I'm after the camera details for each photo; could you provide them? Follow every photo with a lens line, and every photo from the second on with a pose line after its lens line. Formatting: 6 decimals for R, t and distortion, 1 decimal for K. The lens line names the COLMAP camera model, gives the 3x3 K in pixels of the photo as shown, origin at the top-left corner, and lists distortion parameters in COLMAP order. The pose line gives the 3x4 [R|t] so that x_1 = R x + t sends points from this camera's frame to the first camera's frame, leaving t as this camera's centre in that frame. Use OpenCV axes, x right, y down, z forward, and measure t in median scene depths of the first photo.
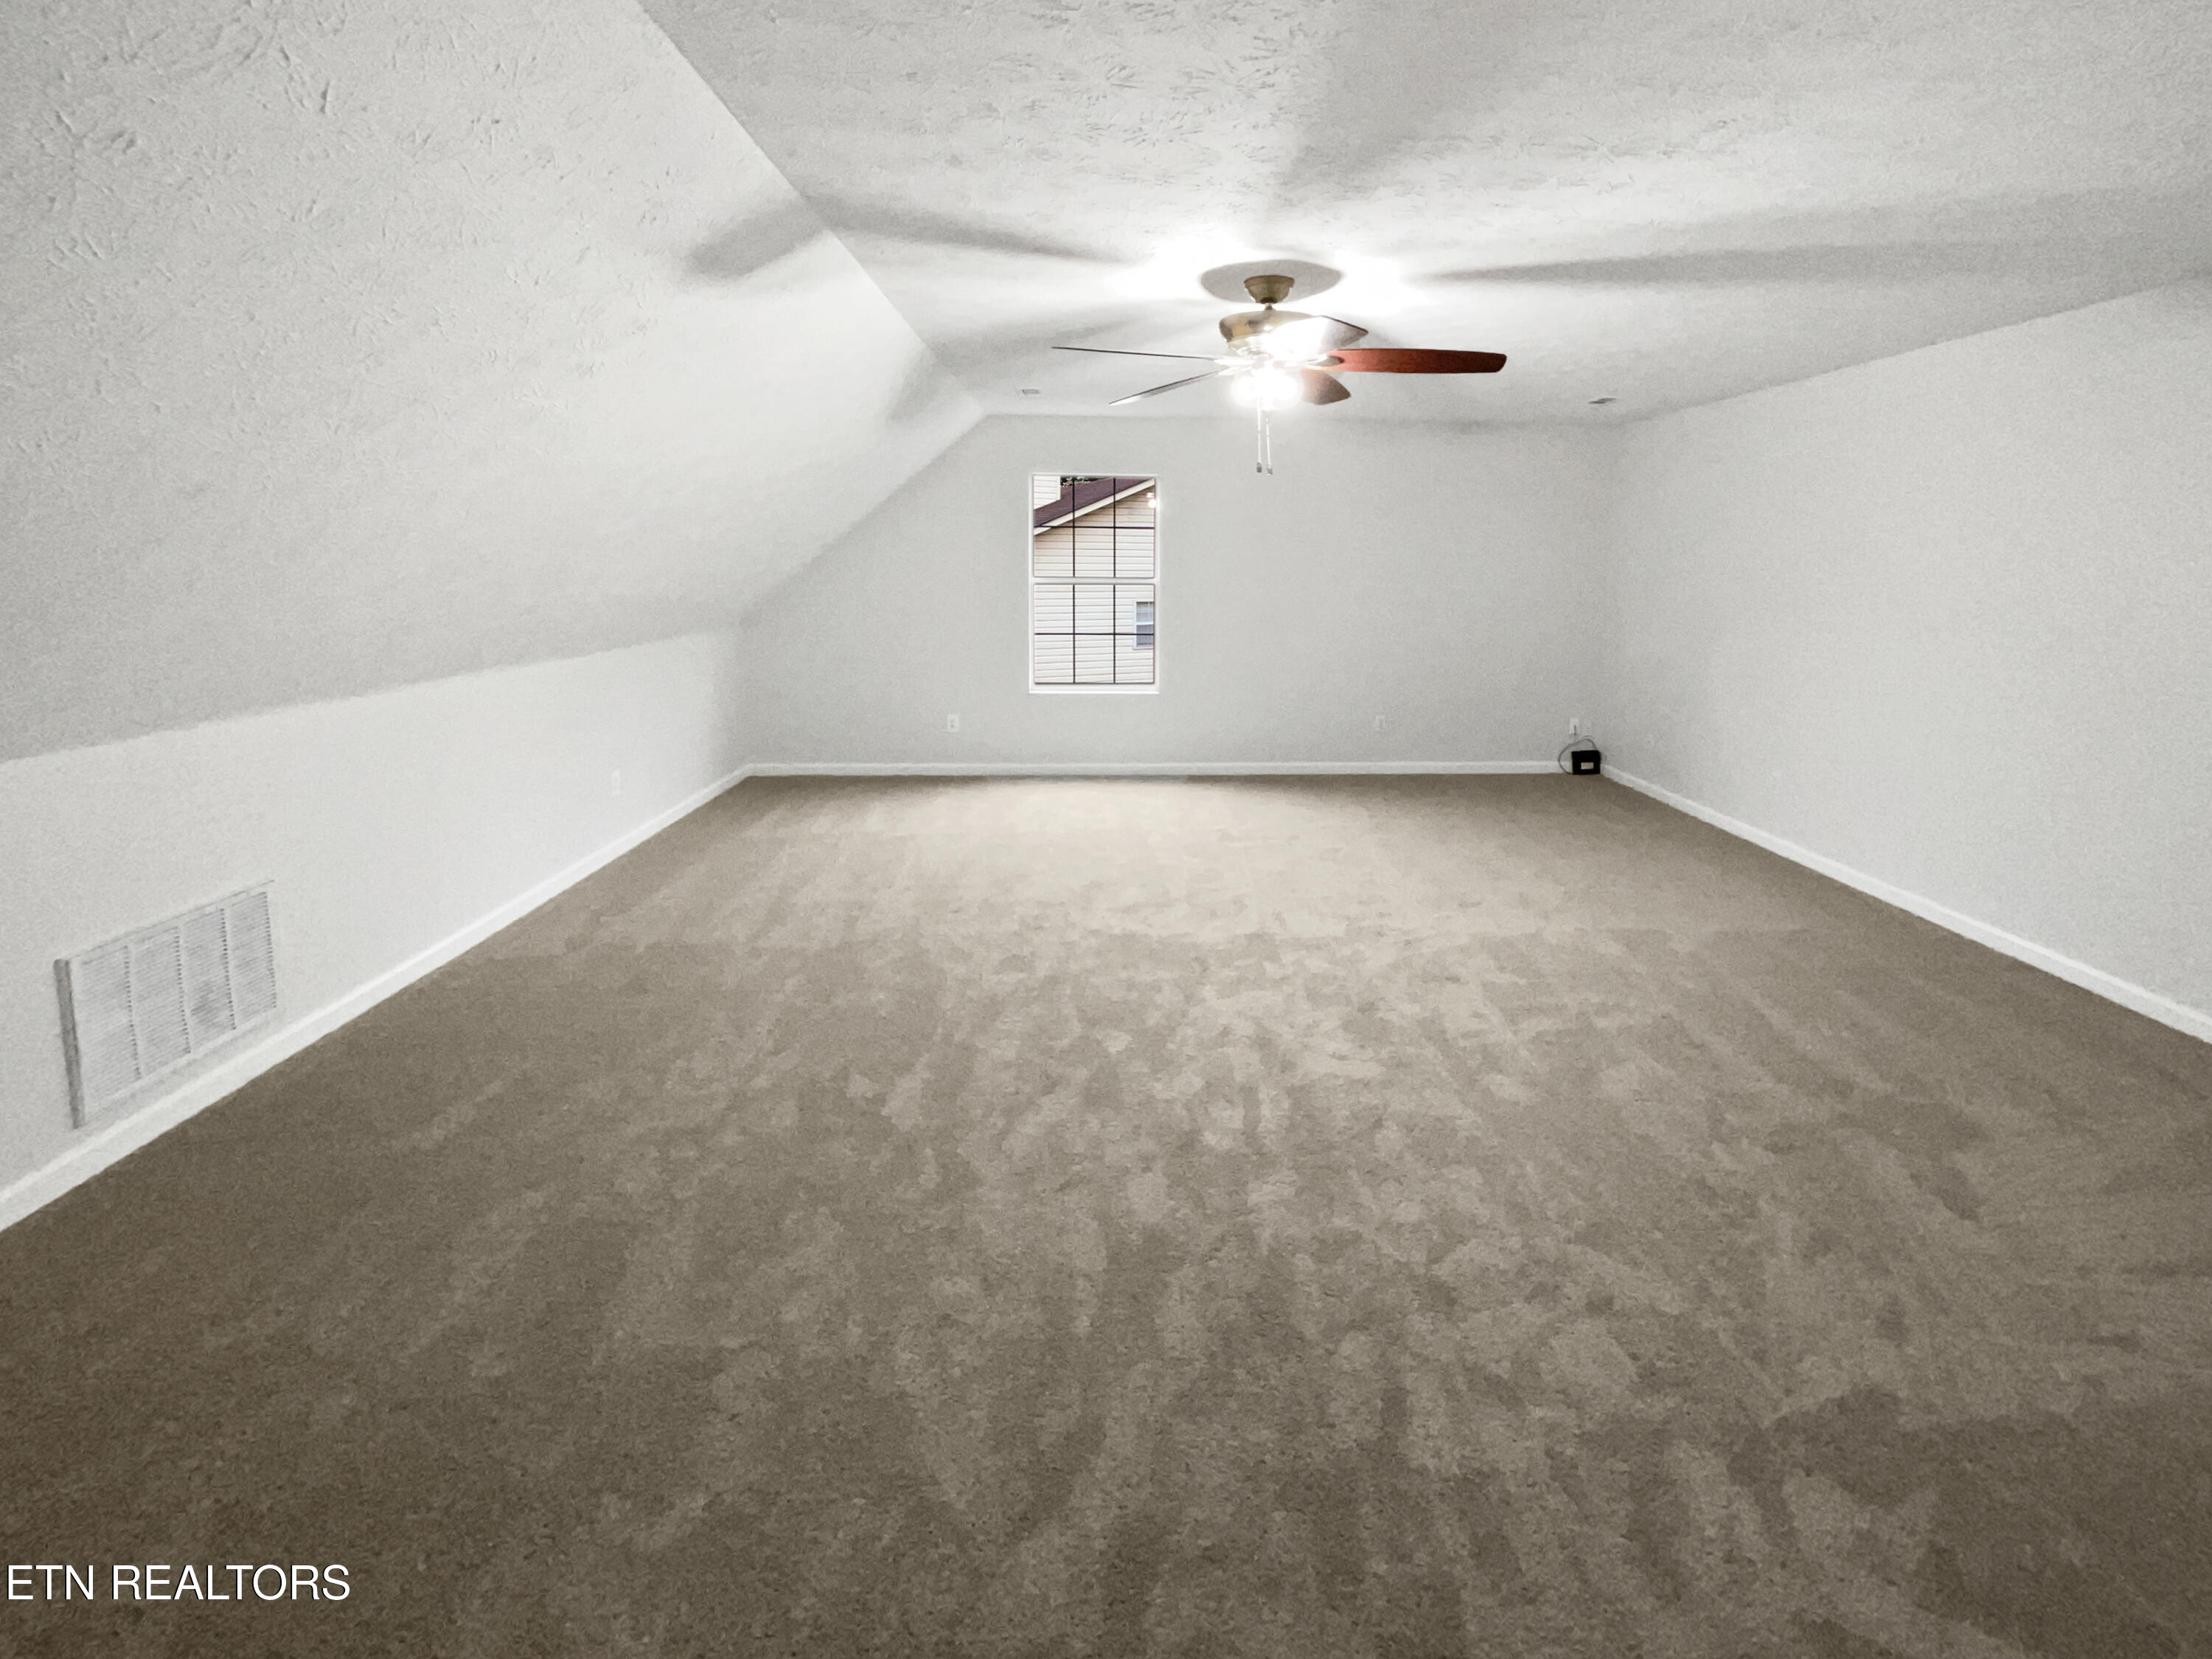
lens RADIAL K [[942.4, 0, 1125.9], [0, 942.4, 843.1], [0, 0, 1]] dist [0.002087, 0.000388]
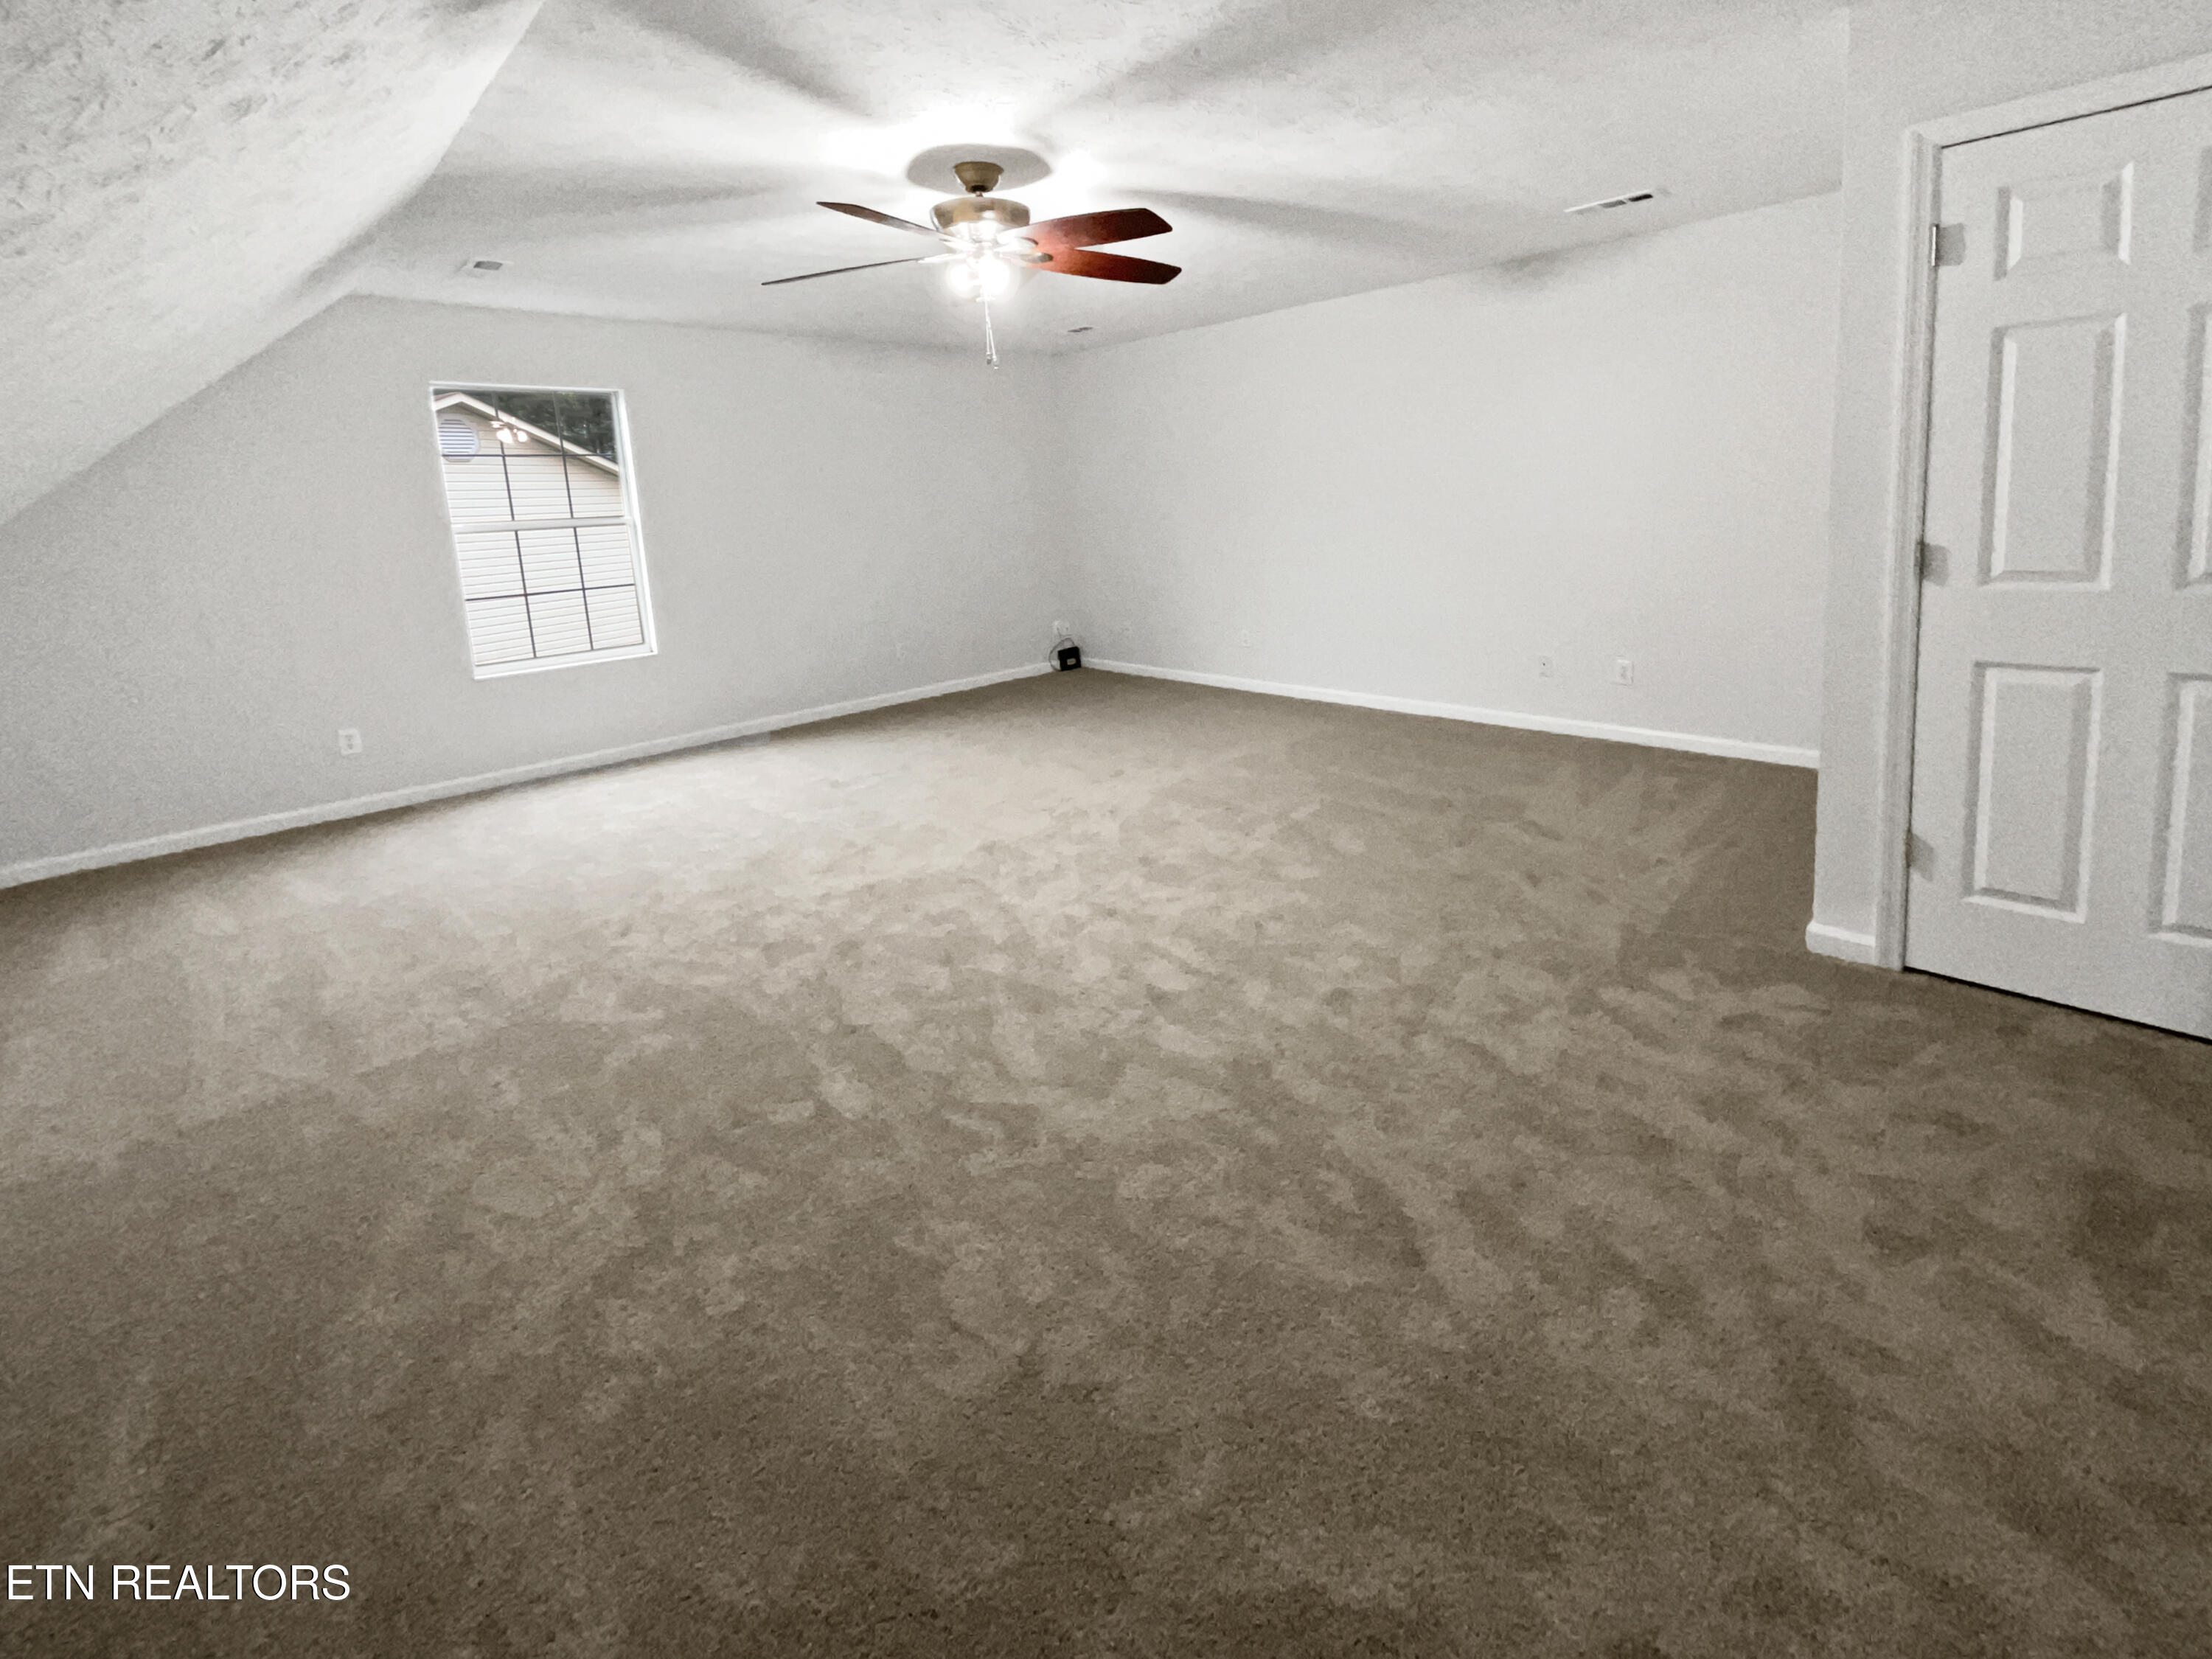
lens RADIAL K [[942.4, 0, 1125.9], [0, 942.4, 843.1], [0, 0, 1]] dist [0.002087, 0.000388]
pose [[0.722024, -0.270742, 0.636695, -0.579157], [0.246379, 0.960543, 0.129053, -0.000014], [-0.646513, 0.063689, 0.760240, 0.187796]]
